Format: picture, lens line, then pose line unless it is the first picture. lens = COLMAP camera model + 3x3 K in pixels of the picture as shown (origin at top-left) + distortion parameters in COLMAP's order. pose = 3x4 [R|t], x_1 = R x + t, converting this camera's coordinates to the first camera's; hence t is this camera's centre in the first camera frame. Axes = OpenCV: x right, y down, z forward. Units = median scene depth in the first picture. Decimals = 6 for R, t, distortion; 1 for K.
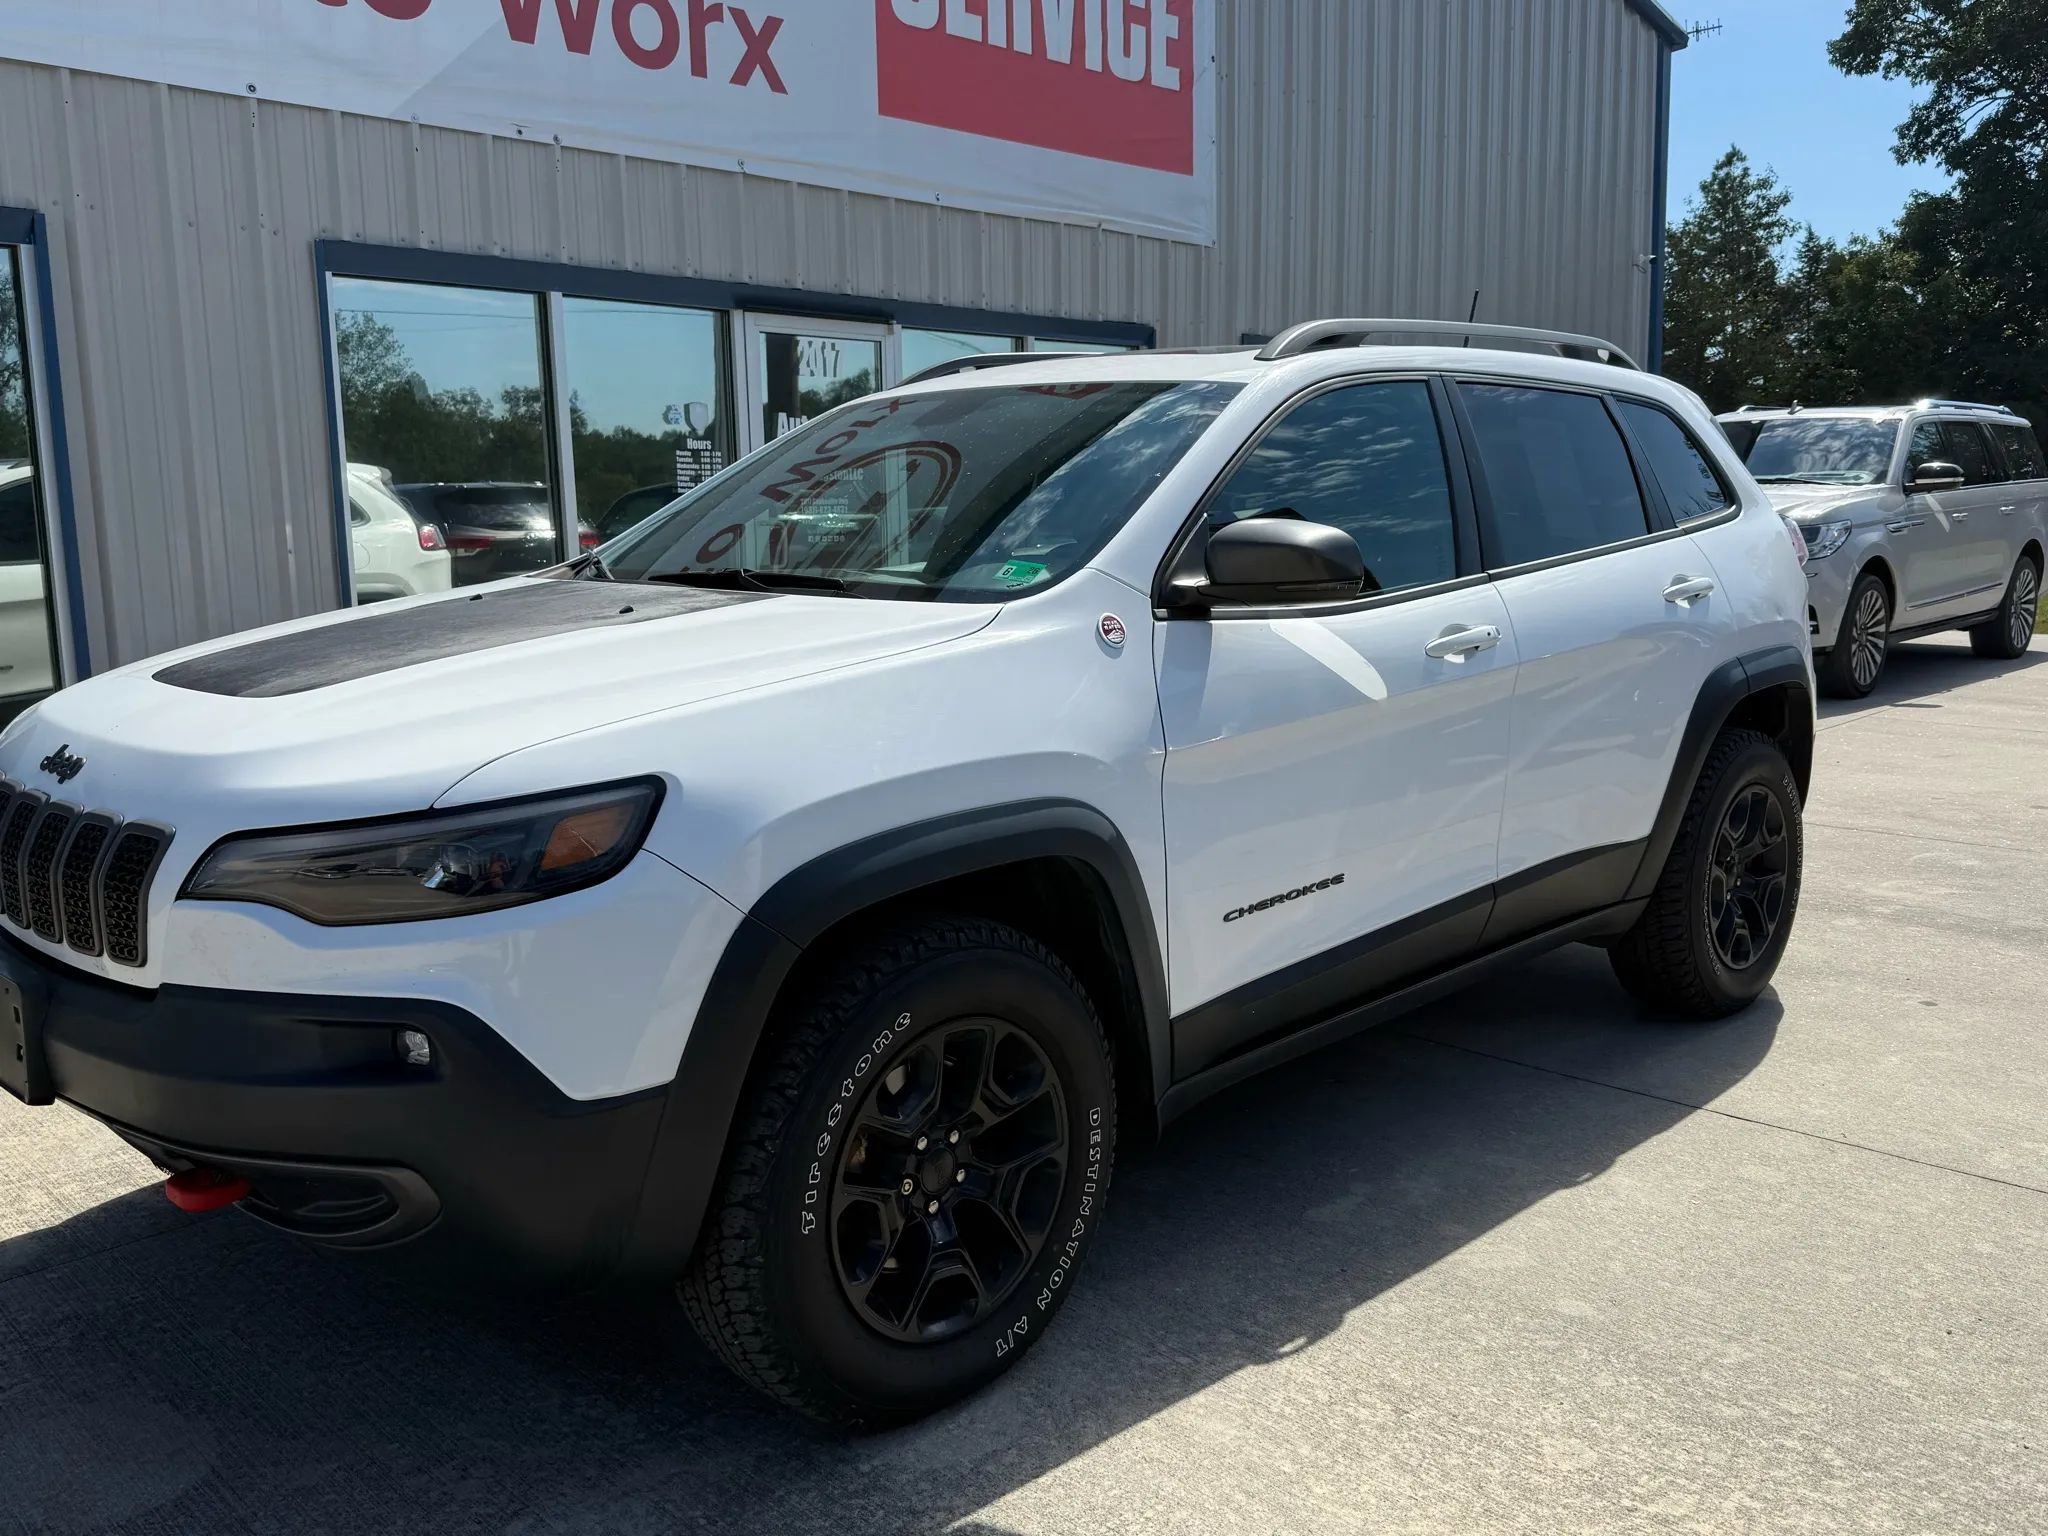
lens RADIAL K [[1711.1, 0, 1021.3], [0, 1711.1, 770.2], [0, 0, 1]] dist [0.027042, -0.046003]
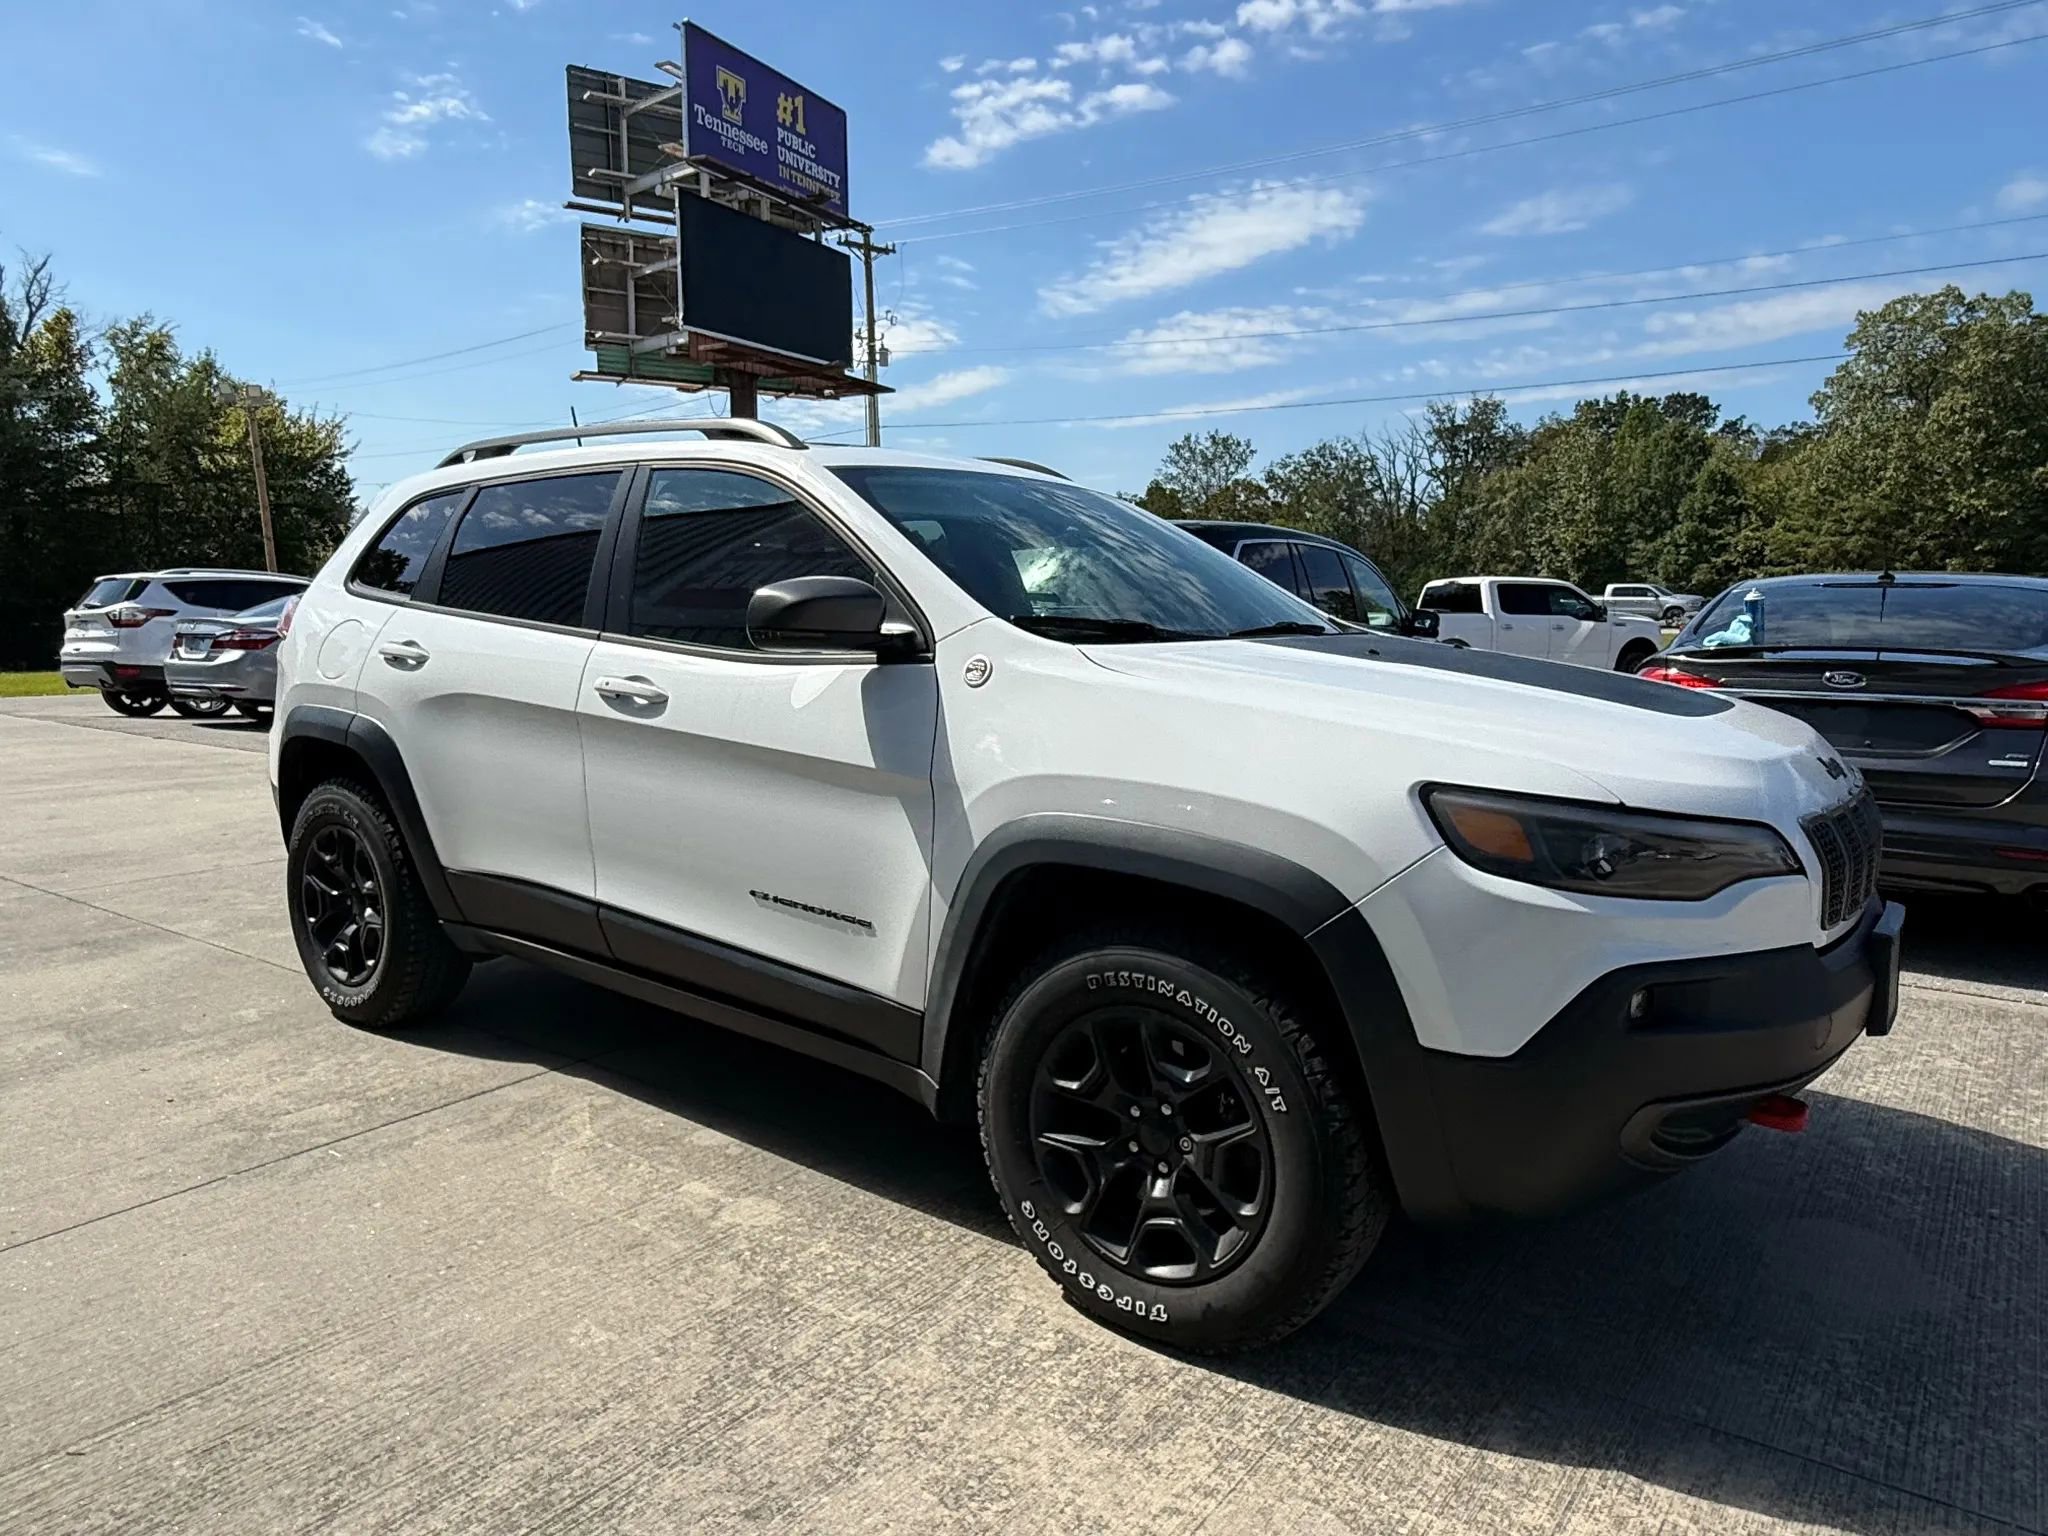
lens RADIAL K [[1296.3, 0, 1034.9], [0, 1296.3, 782.4], [0, 0, 1]] dist [0.000271, 0.000538]
pose [[-0.154706, -0.129772, 0.979400, -0.961093], [0.151532, 0.976489, 0.153322, -0.155475], [-0.976270, 0.172130, -0.131404, 1.165024]]
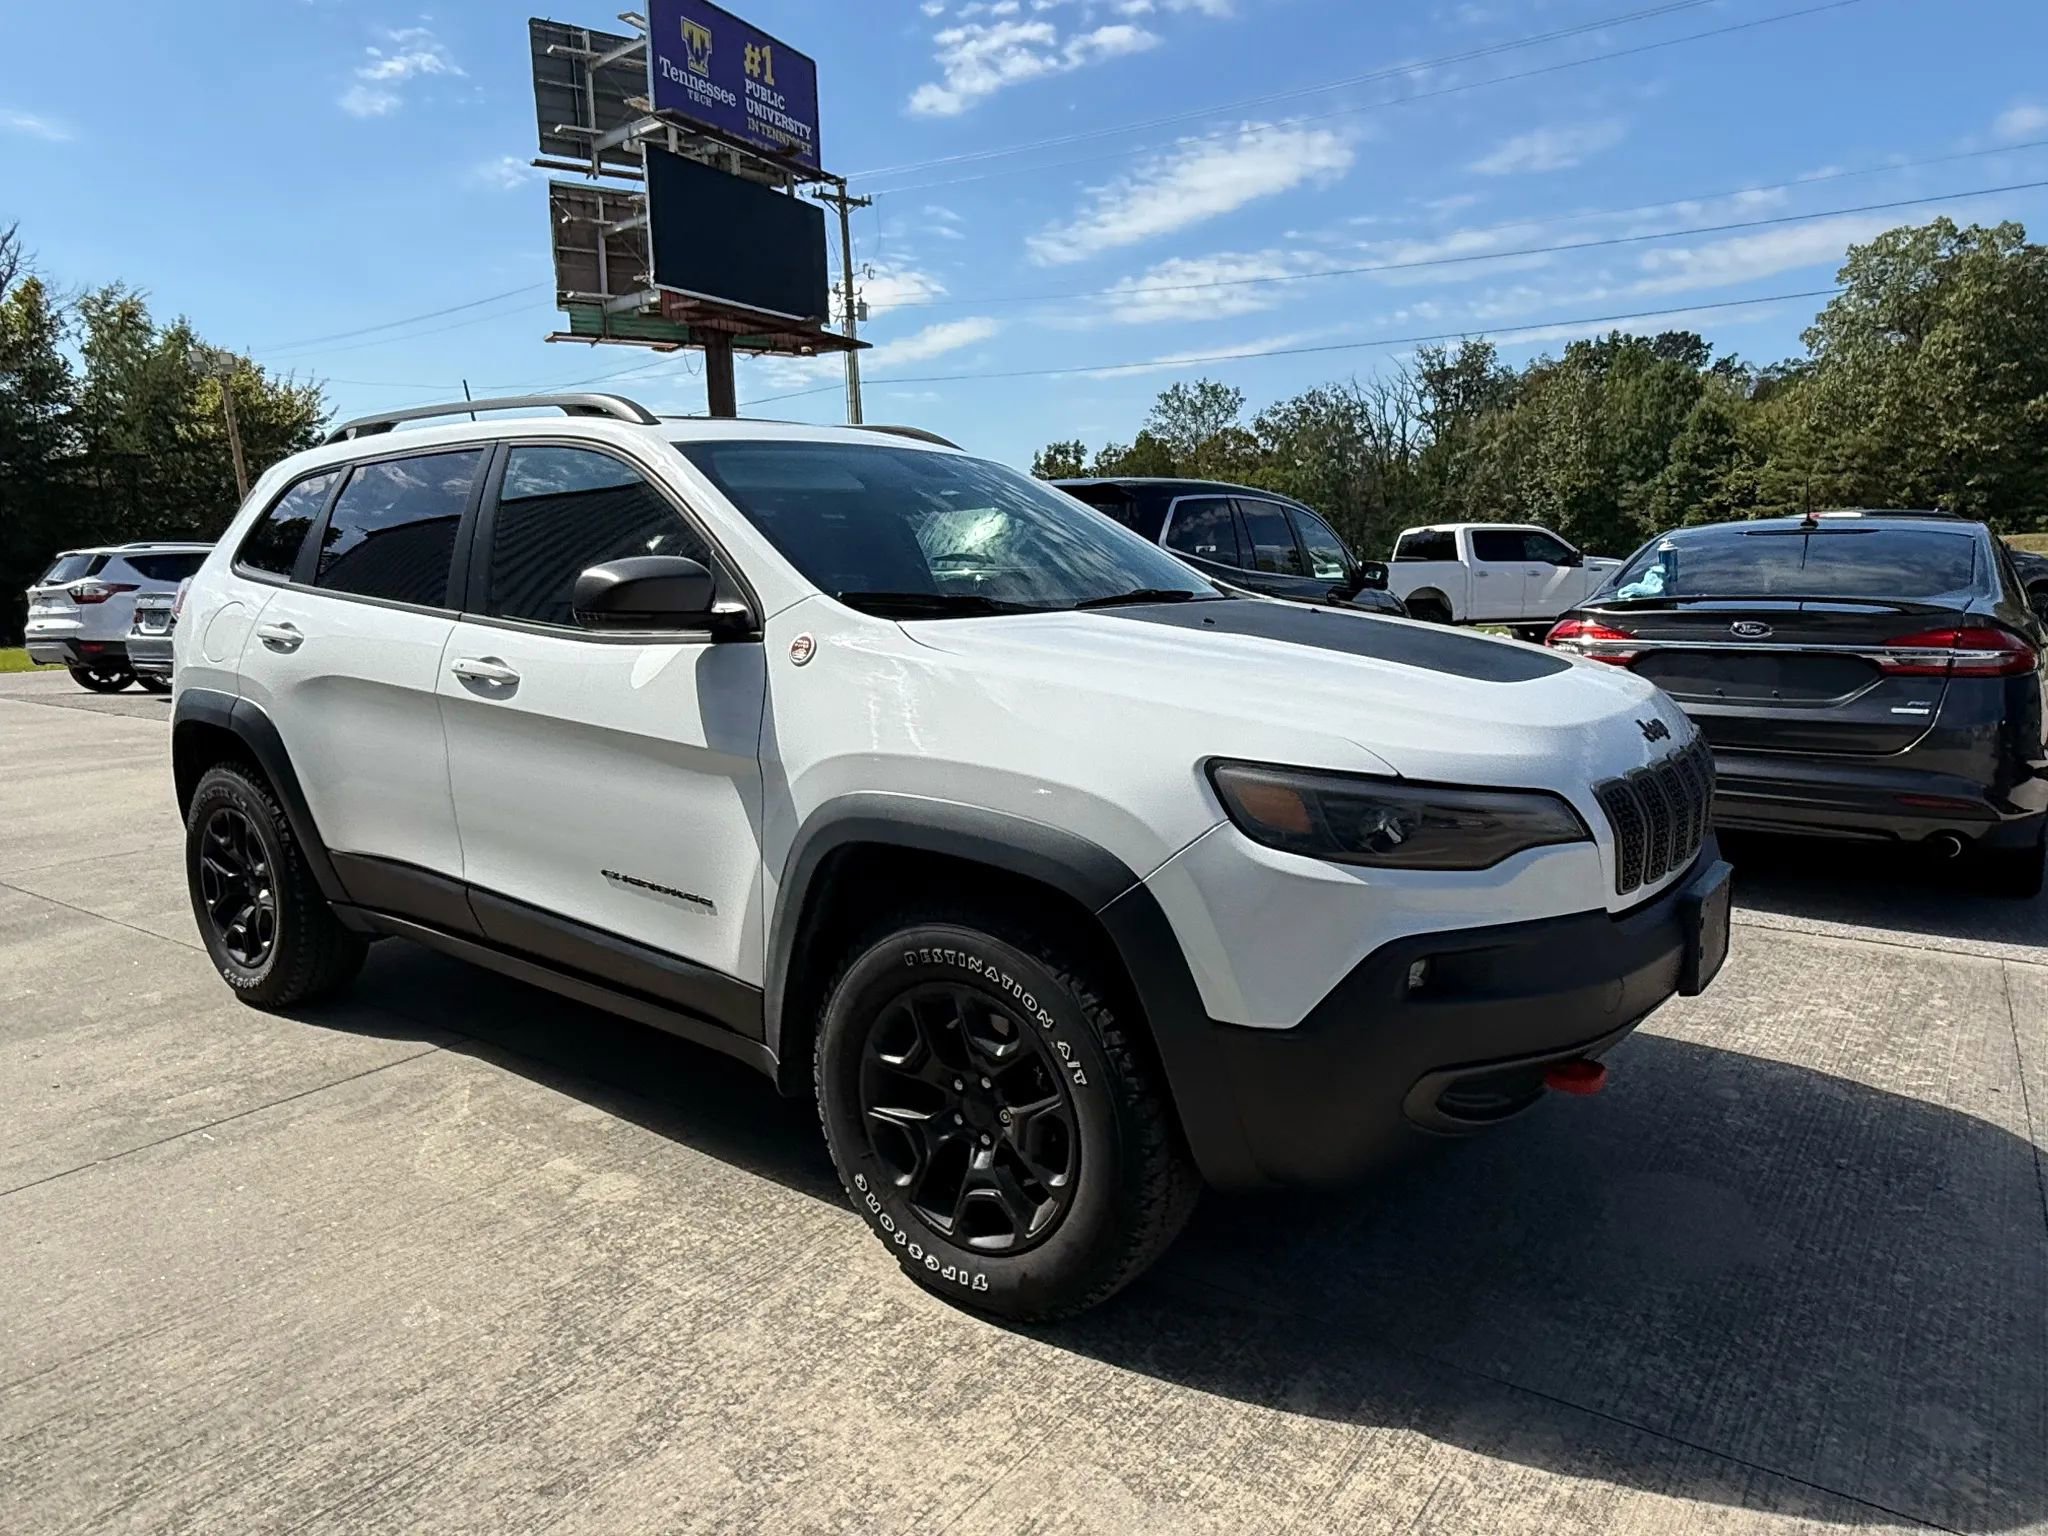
lens RADIAL K [[1296.3, 0, 1033.8], [0, 1296.3, 774.1], [0, 0, 1]] dist [0.000271, 0.000538]
pose [[-0.158622, -0.154608, 0.975159, -0.974789], [0.170819, 0.968473, 0.181334, -0.152020], [-0.972451, 0.195339, -0.127211, 1.077554]]
